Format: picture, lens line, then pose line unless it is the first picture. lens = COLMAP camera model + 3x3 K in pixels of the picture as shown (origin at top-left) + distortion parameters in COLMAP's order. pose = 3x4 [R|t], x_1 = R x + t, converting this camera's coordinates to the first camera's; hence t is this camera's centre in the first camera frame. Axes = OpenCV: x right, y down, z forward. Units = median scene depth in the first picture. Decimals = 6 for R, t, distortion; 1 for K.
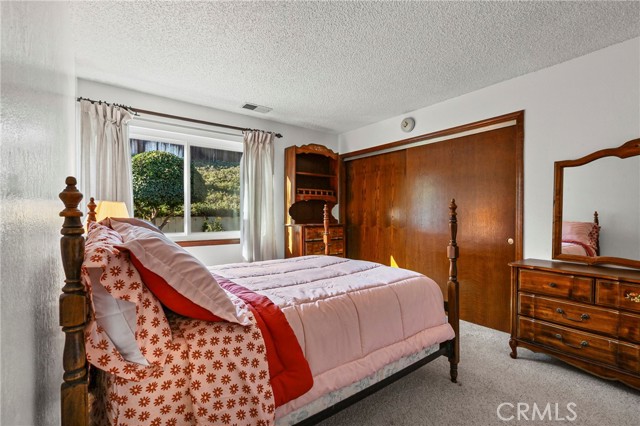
lens RADIAL K [[293.5, 0, 319.7], [0, 293.5, 212.8], [0, 0, 1]] dist [0.002775, 0.000586]
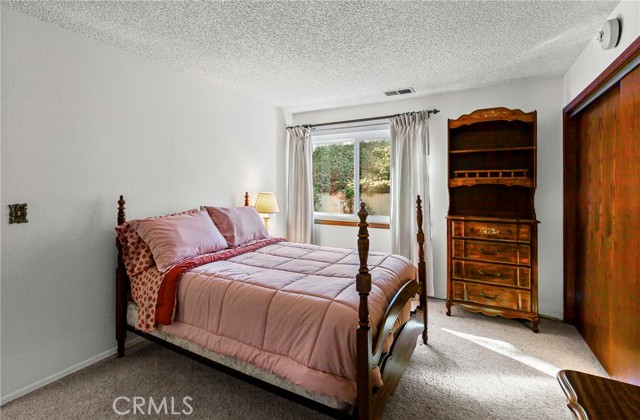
lens RADIAL K [[293.5, 0, 312.1], [0, 293.5, 185.8], [0, 0, 1]] dist [0.002775, 0.000586]
pose [[0.401760, 0.001483, -0.915744, 0.541948], [0.001084, 0.999997, 0.002095, -0.047434], [0.915744, -0.001835, 0.401757, 0.336264]]
